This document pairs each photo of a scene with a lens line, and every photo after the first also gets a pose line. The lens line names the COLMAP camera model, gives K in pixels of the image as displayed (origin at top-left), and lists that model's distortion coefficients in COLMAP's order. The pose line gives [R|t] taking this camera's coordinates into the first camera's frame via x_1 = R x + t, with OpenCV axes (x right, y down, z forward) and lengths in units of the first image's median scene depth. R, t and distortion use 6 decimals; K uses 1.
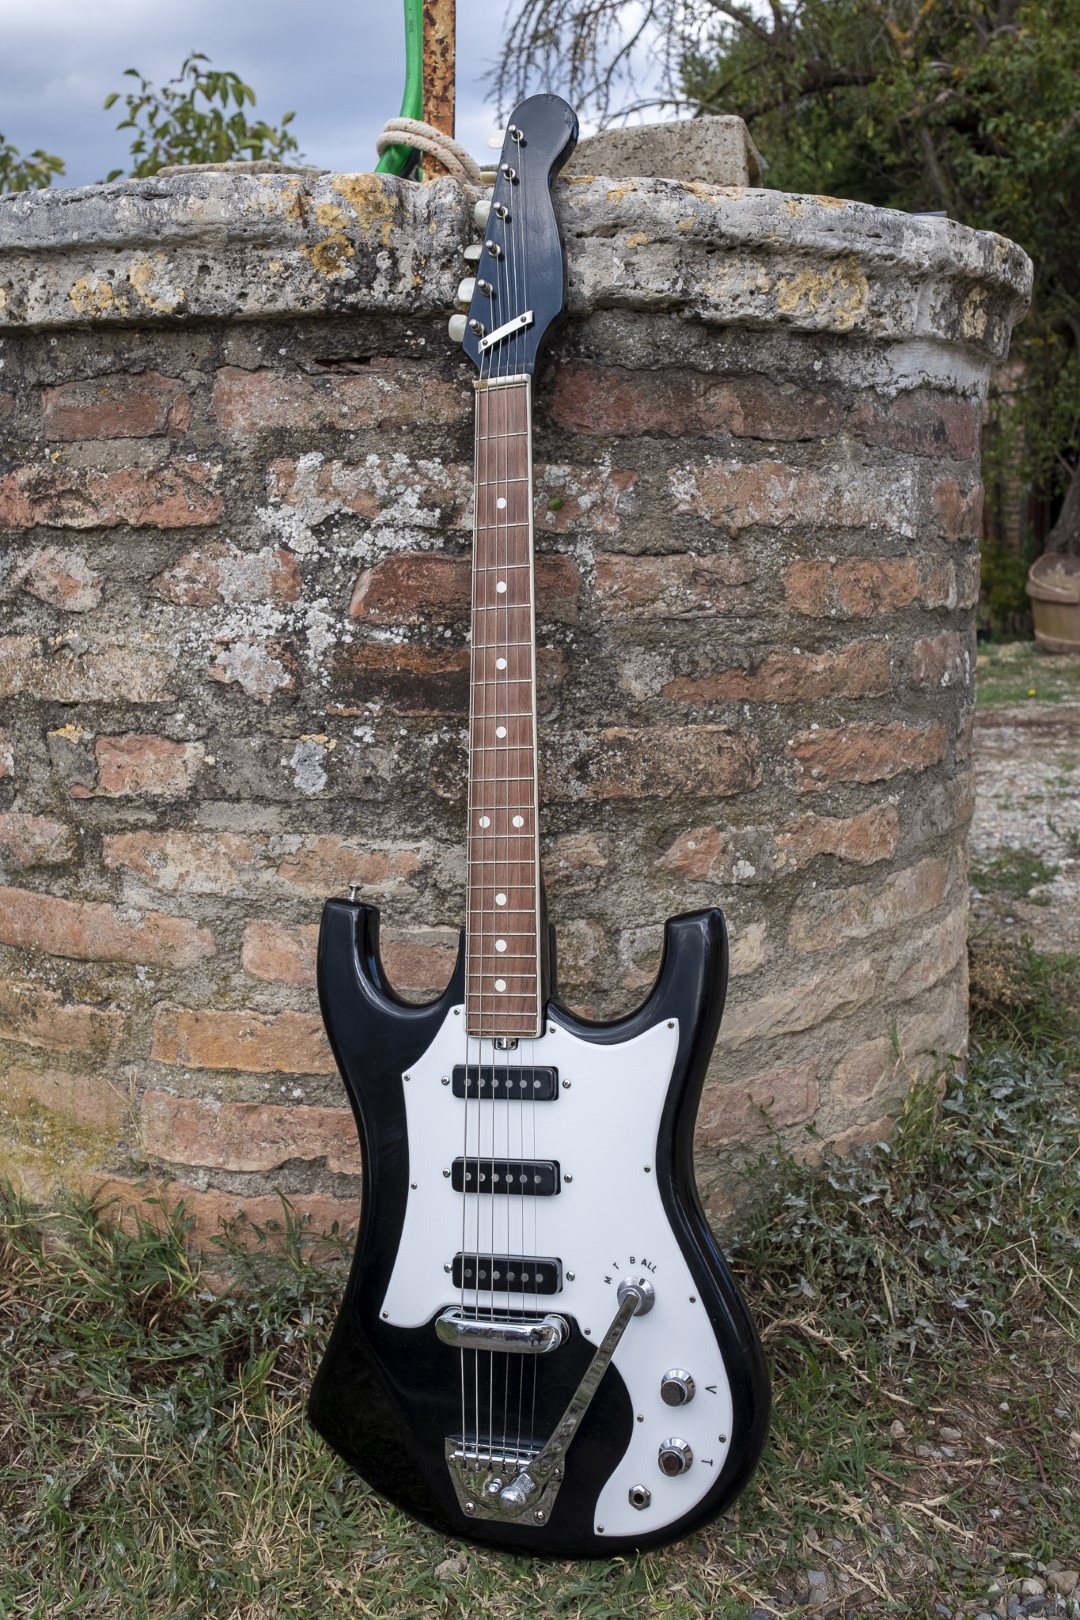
lens RADIAL K [[1582.4, 0, 547.0], [0, 1582.4, 707.7], [0, 0, 1]] dist [-0.037331, 0.023206]
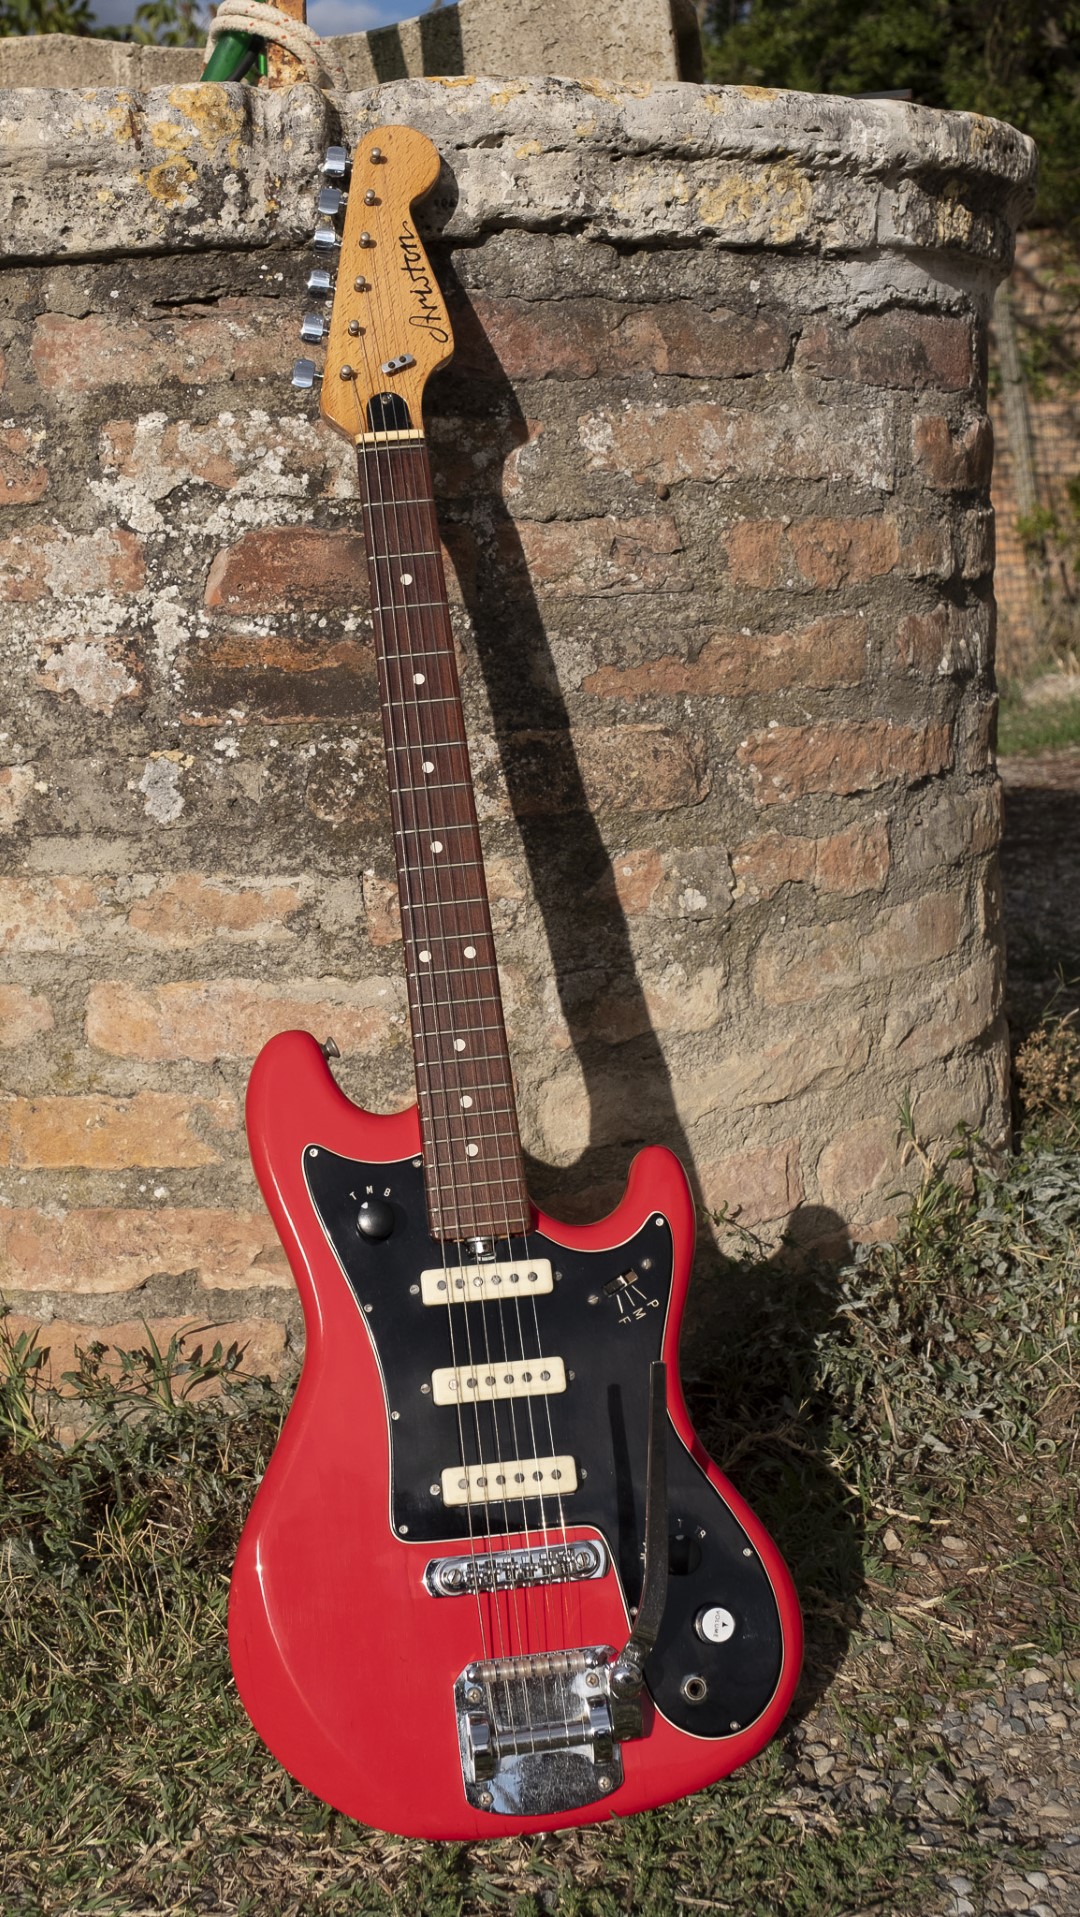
lens RADIAL K [[2743.0, 0, 537.0], [0, 2743.0, 791.0], [0, 0, 1]] dist [-0.040753, 0.091896]
pose [[0.998585, -0.041111, 0.033744, -0.002187], [0.041730, 0.998969, -0.017857, 0.072091], [-0.032975, 0.019240, 0.999271, -0.446817]]
